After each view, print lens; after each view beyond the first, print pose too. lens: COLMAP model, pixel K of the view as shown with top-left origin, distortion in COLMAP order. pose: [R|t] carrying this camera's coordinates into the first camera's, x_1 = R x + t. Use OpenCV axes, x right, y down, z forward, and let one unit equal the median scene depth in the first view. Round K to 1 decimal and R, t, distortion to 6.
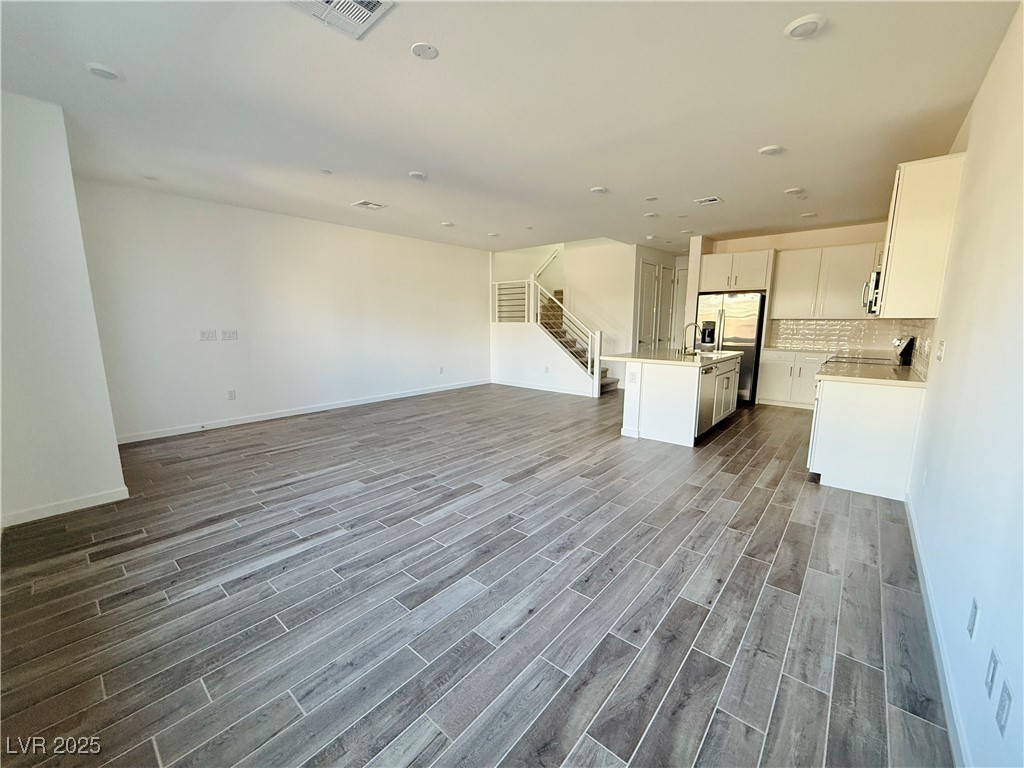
lens RADIAL K [[408.7, 0, 510.7], [0, 408.7, 387.6], [0, 0, 1]] dist [-0.000466, 0.000375]
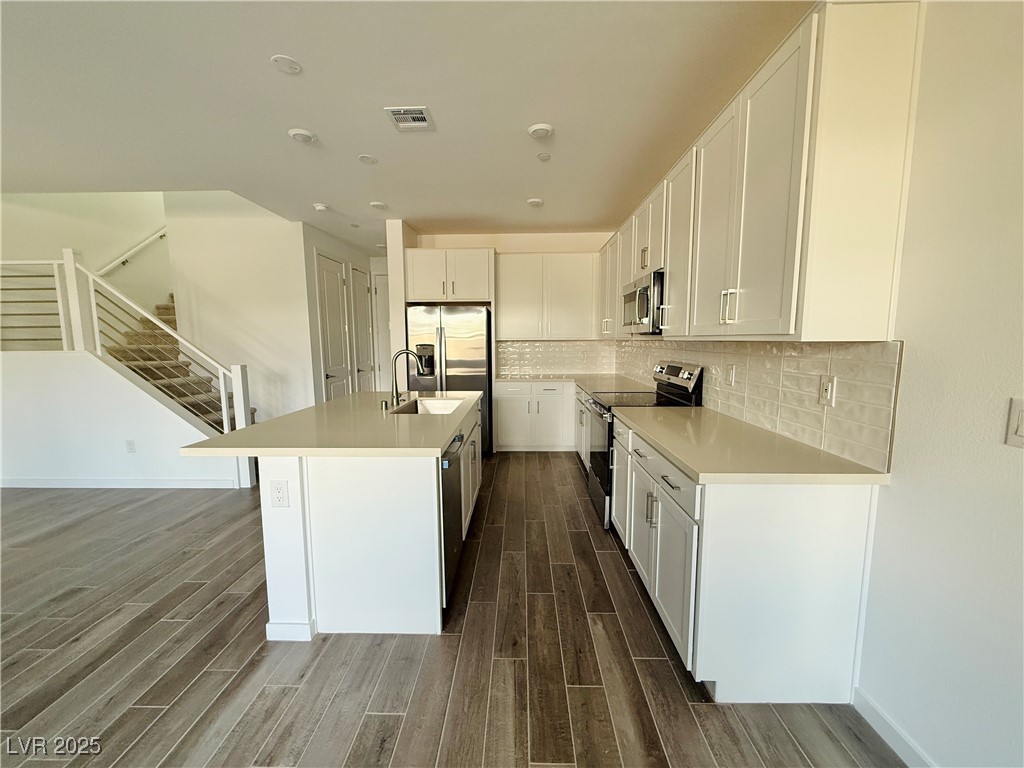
lens RADIAL K [[408.7, 0, 511.8], [0, 408.7, 386.3], [0, 0, 1]] dist [-0.000466, 0.000375]
pose [[0.773297, -0.077814, 0.629251, 0.213512], [0.110626, 0.993776, -0.013059, -0.089555], [-0.624319, 0.079710, 0.777092, 0.505184]]
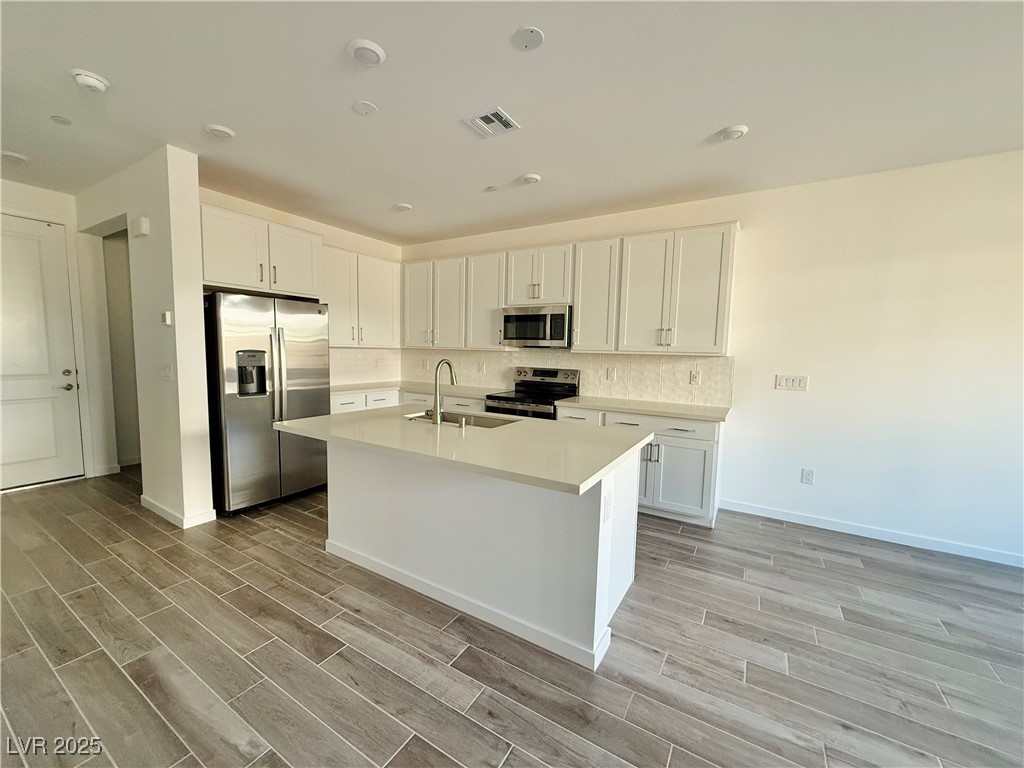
lens RADIAL K [[408.7, 0, 510.8], [0, 408.7, 385.6], [0, 0, 1]] dist [-0.000466, 0.000375]
pose [[-0.164171, -0.092425, 0.982092, -0.048265], [0.139329, 0.983447, 0.115844, -0.178410], [-0.976542, 0.155853, -0.148576, 1.031808]]
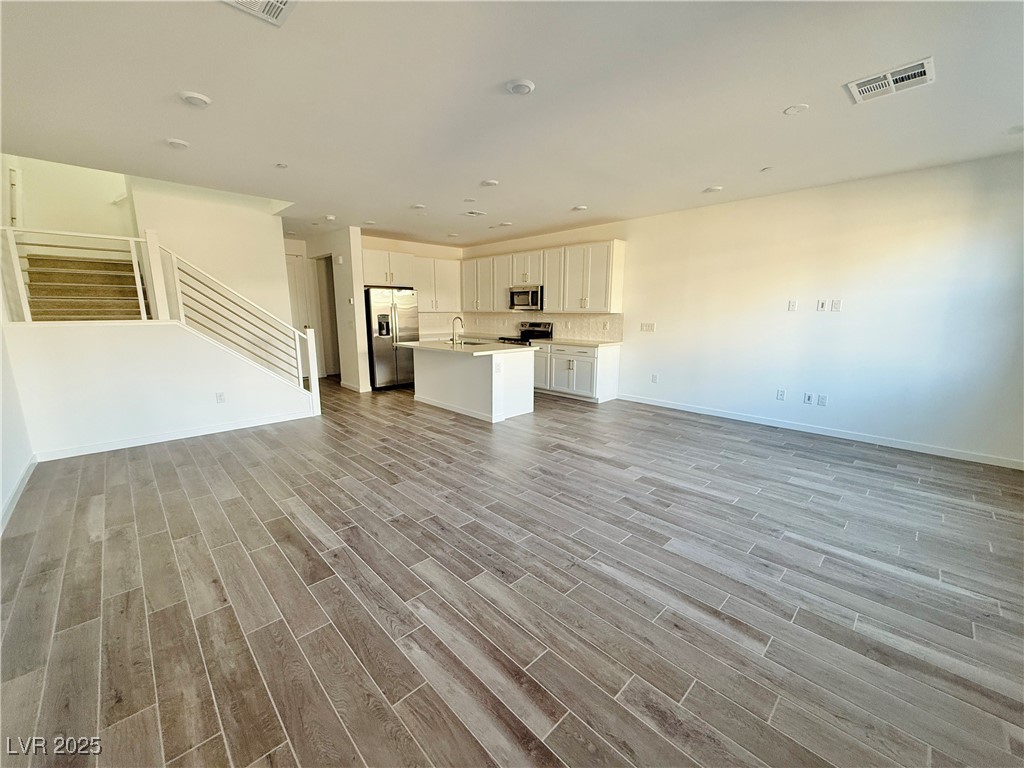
lens RADIAL K [[408.7, 0, 511.9], [0, 408.7, 386.4], [0, 0, 1]] dist [-0.000466, 0.000375]
pose [[0.086581, -0.184376, 0.979035, -0.711329], [0.161558, 0.972316, 0.168824, -0.141702], [-0.983058, 0.143554, 0.113972, 0.773843]]
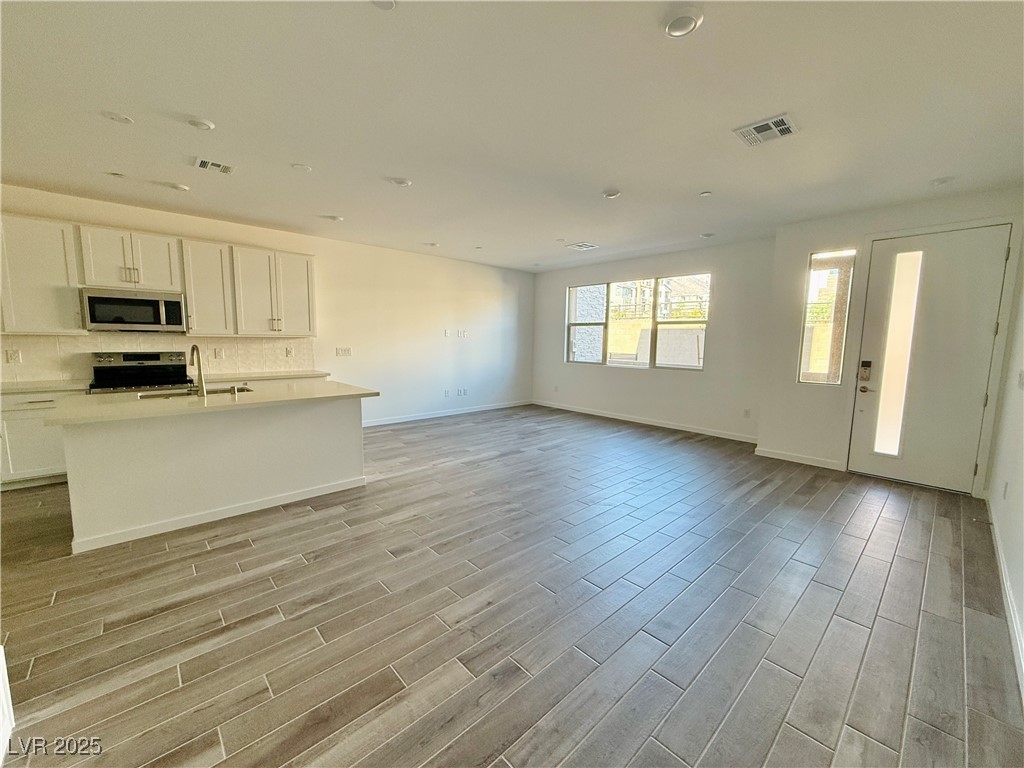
lens RADIAL K [[408.7, 0, 512.4], [0, 408.7, 387.9], [0, 0, 1]] dist [-0.000466, 0.000375]
pose [[-0.993713, -0.028552, 0.108257, -0.087737], [0.003132, 0.959466, 0.281808, -0.273334], [-0.111915, 0.280376, -0.953344, 1.586130]]
